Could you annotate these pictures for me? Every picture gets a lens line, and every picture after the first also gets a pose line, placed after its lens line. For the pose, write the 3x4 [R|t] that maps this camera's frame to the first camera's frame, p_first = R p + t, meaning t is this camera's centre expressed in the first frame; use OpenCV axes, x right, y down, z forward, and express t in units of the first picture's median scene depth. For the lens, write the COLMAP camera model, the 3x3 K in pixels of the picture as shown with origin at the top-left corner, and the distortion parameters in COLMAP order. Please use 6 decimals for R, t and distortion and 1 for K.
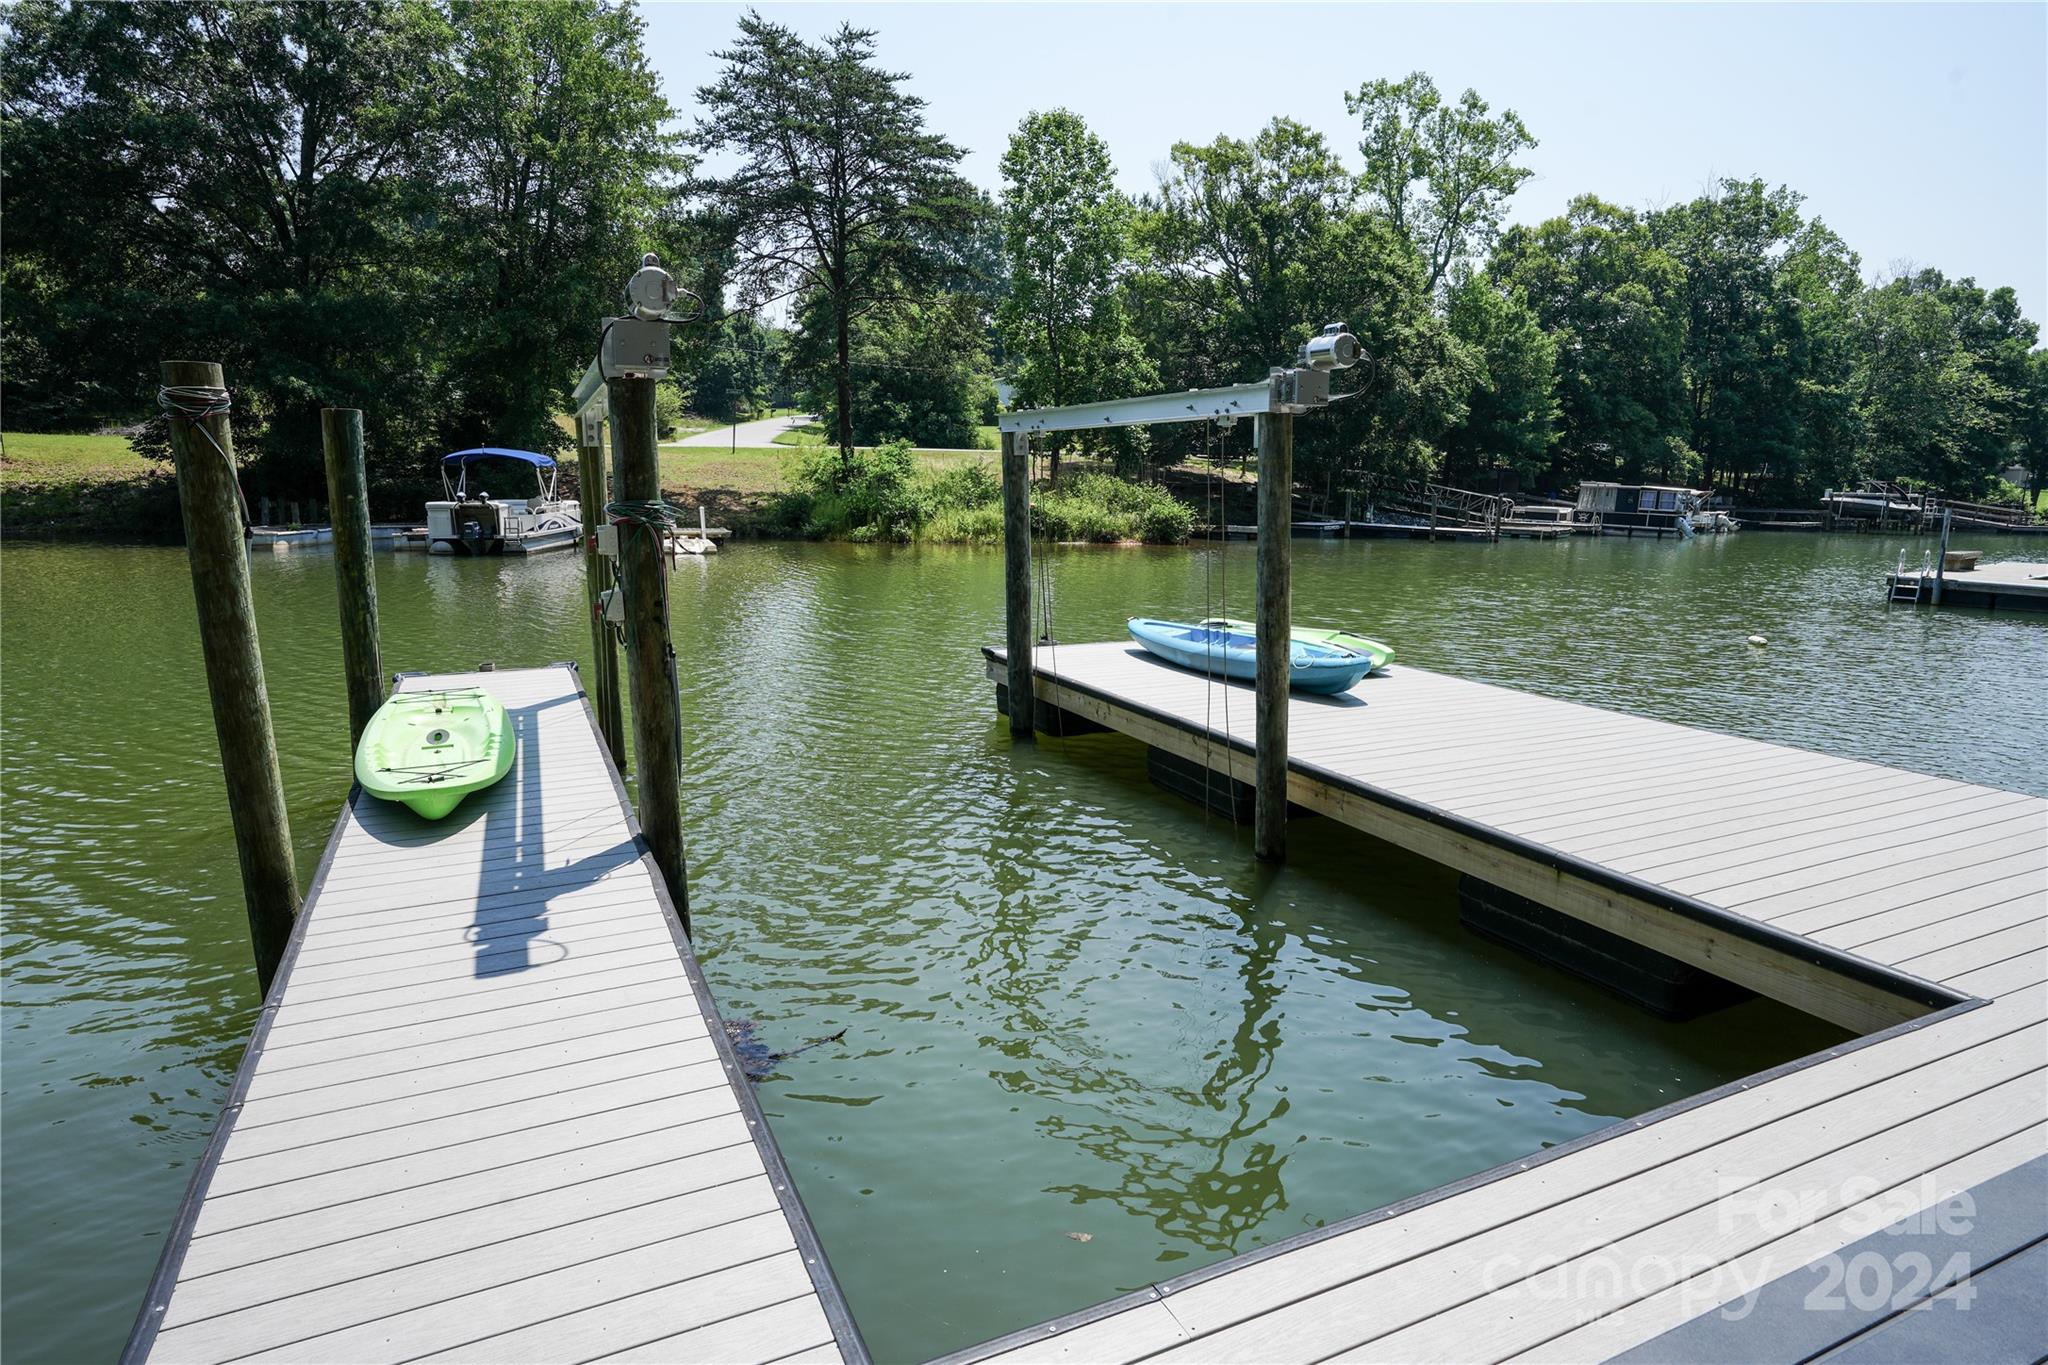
lens RADIAL K [[1140.2, 0, 1024.0], [0, 1140.2, 682.5], [0, 0, 1]] dist [-0.042299, 0.028397]
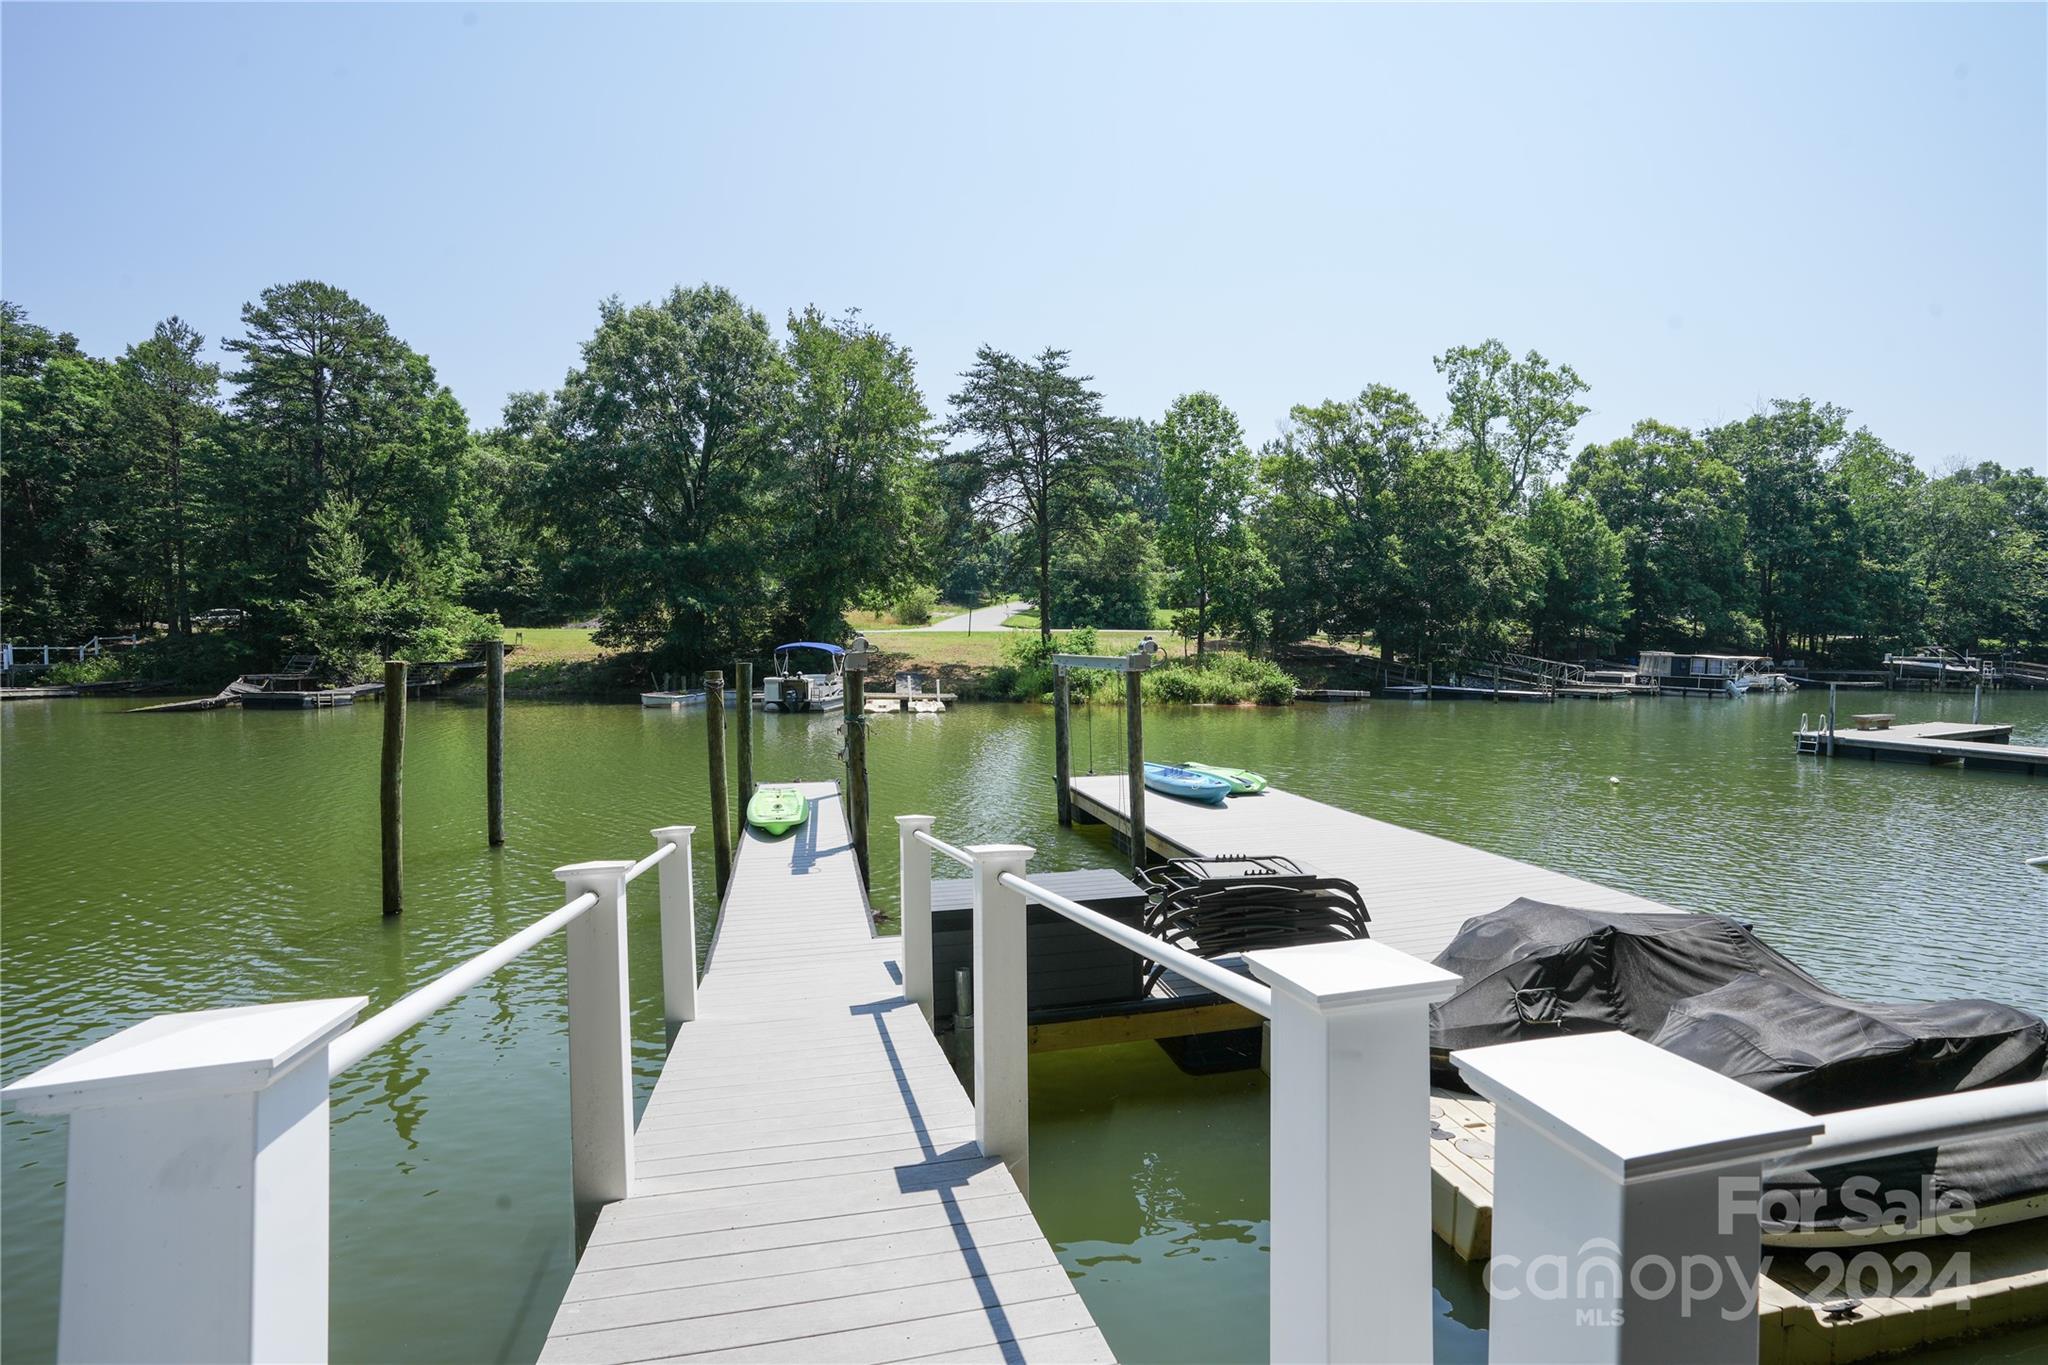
lens RADIAL K [[953.4, 0, 1024.0], [0, 953.4, 682.5], [0, 0, 1]] dist [-0.075597, 0.028977]
pose [[0.978767, -0.001677, -0.204969, 0.049930], [-0.025981, 0.990886, -0.132173, 0.005130], [0.203323, 0.134692, 0.969803, -0.108697]]
